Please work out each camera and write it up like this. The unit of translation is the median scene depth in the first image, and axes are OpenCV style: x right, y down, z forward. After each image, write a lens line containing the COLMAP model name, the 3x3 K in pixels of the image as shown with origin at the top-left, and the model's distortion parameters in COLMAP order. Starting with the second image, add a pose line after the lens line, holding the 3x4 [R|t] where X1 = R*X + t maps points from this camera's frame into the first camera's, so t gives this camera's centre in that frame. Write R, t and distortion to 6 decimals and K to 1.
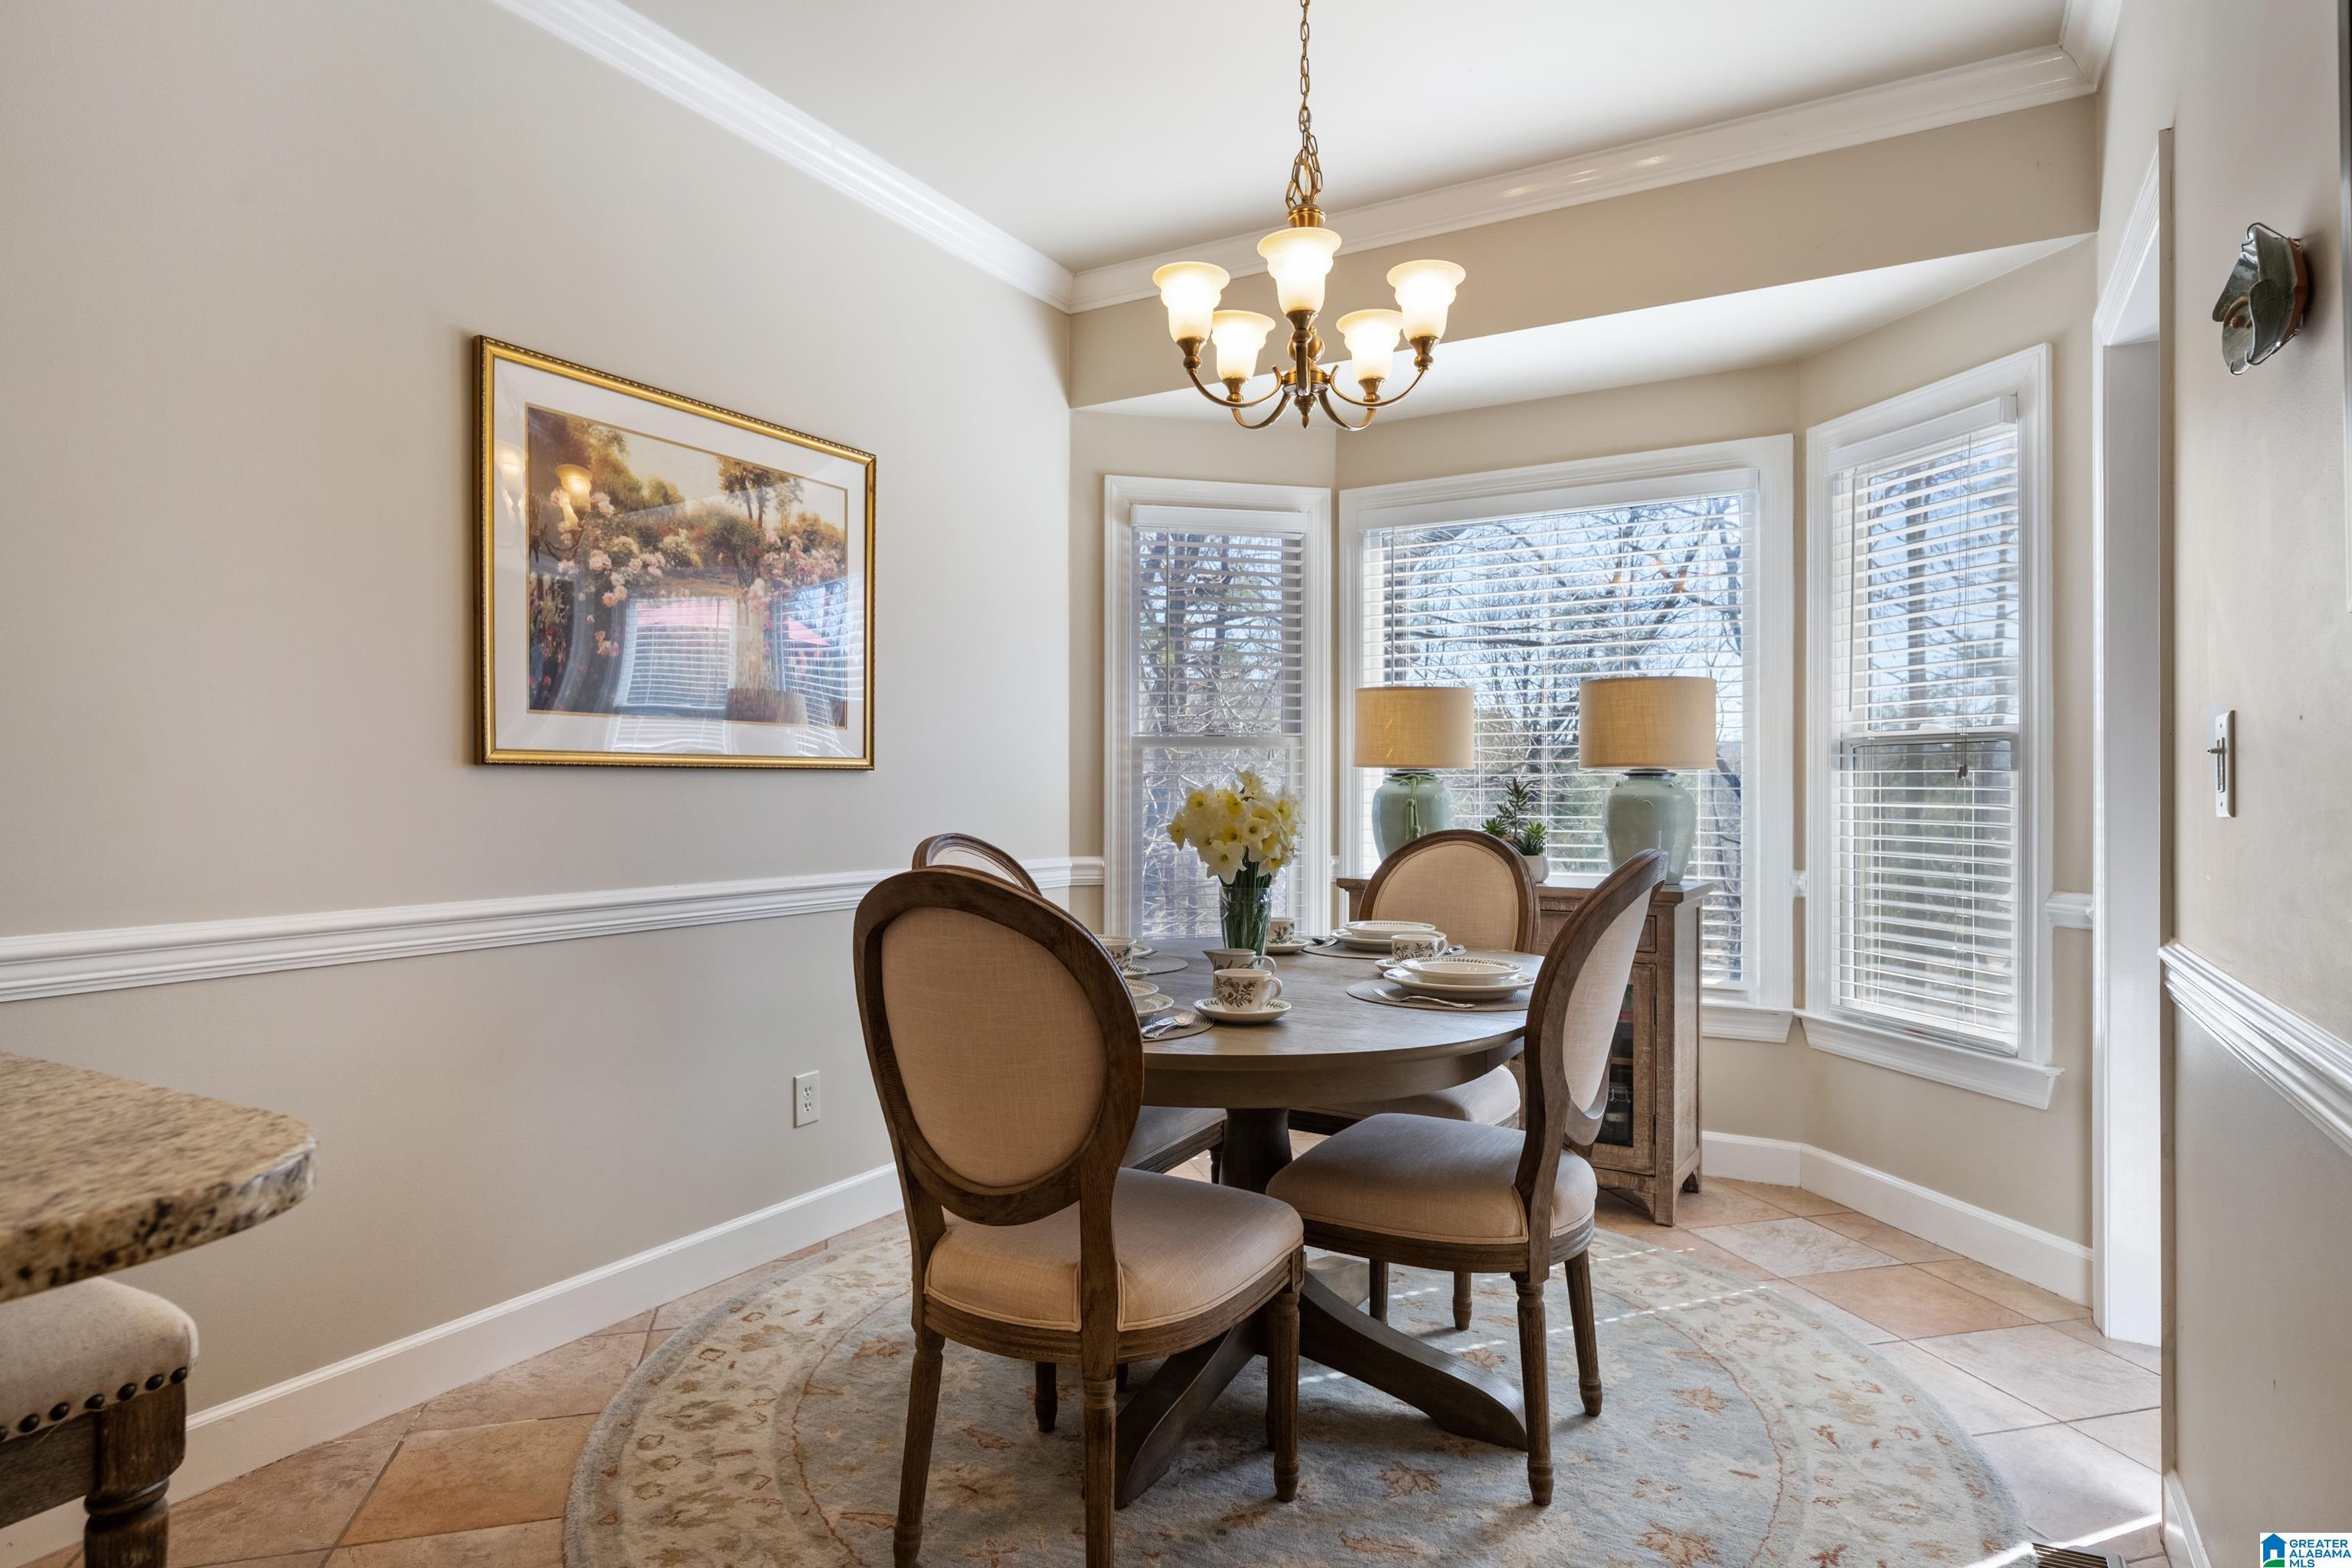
lens RADIAL K [[1354.1, 0, 1177.2], [0, 1354.1, 789.6], [0, 0, 1]] dist [0.006712, -0.001201]
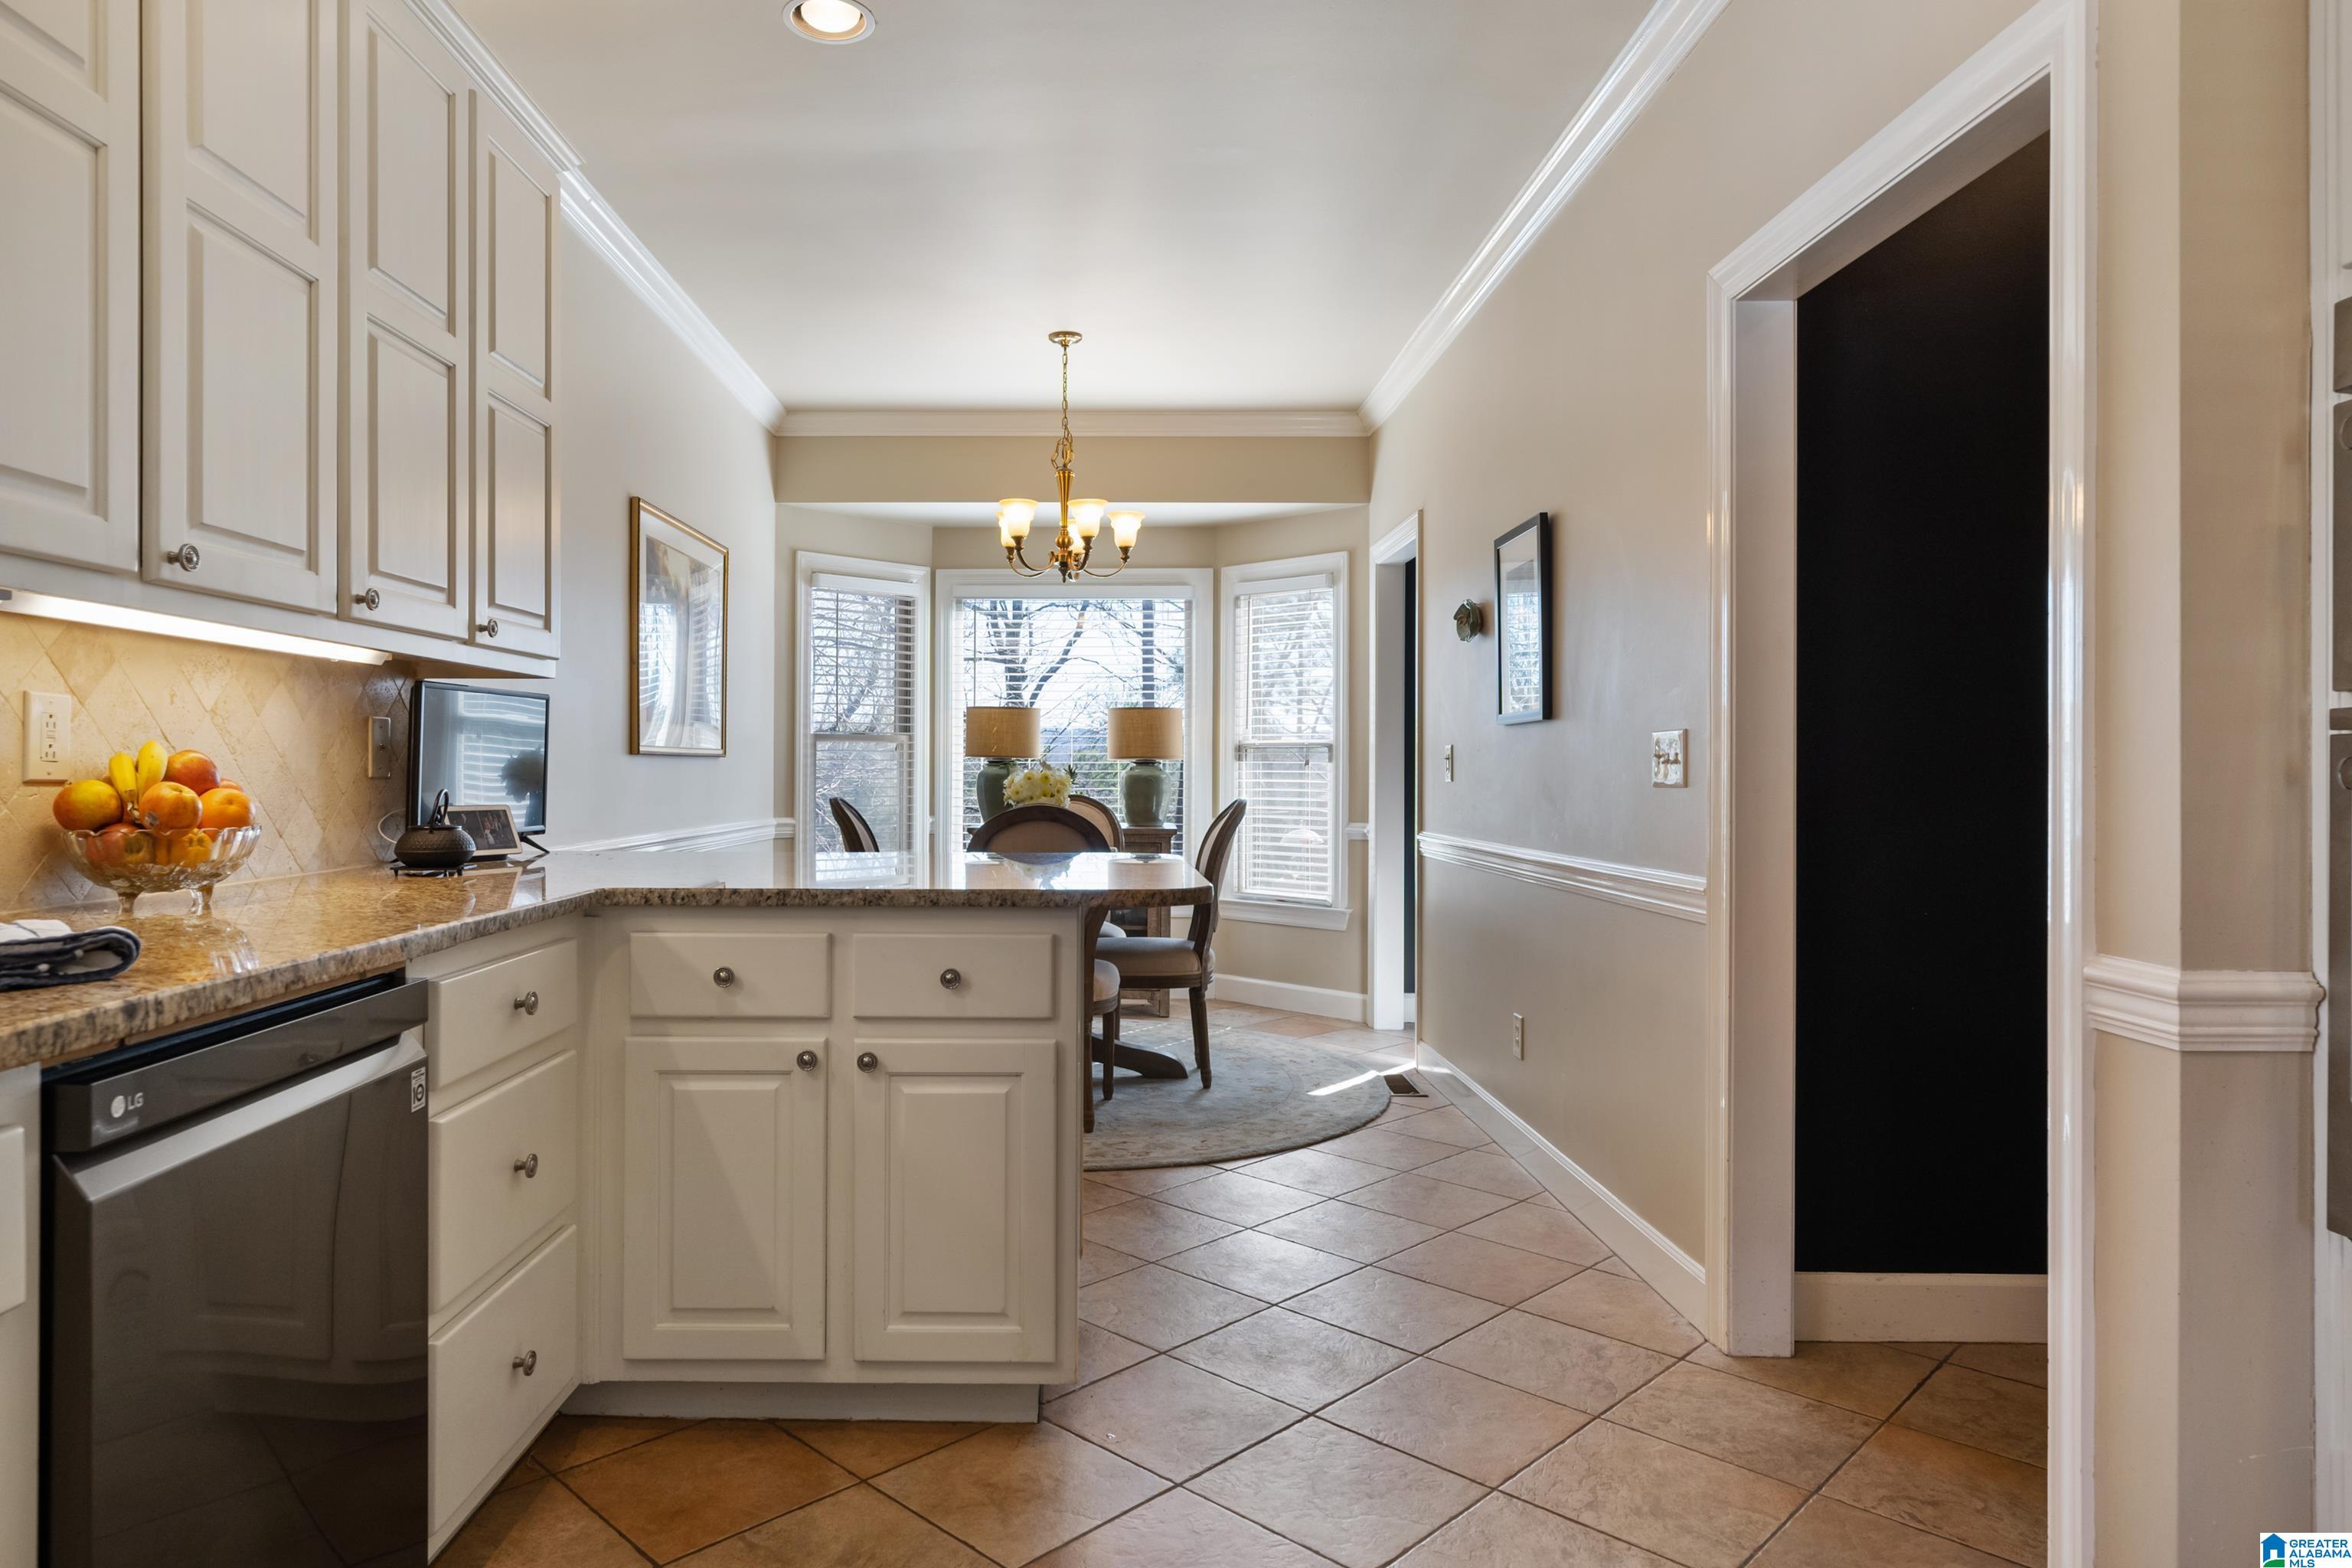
lens RADIAL K [[1354.1, 0, 1169.2], [0, 1354.1, 776.9], [0, 0, 1]] dist [0.006712, -0.001201]
pose [[0.855727, 0.001296, 0.517425, -0.589459], [-0.002821, 0.999994, 0.002161, 0.003040], [-0.517419, -0.003310, 0.855726, -0.551240]]
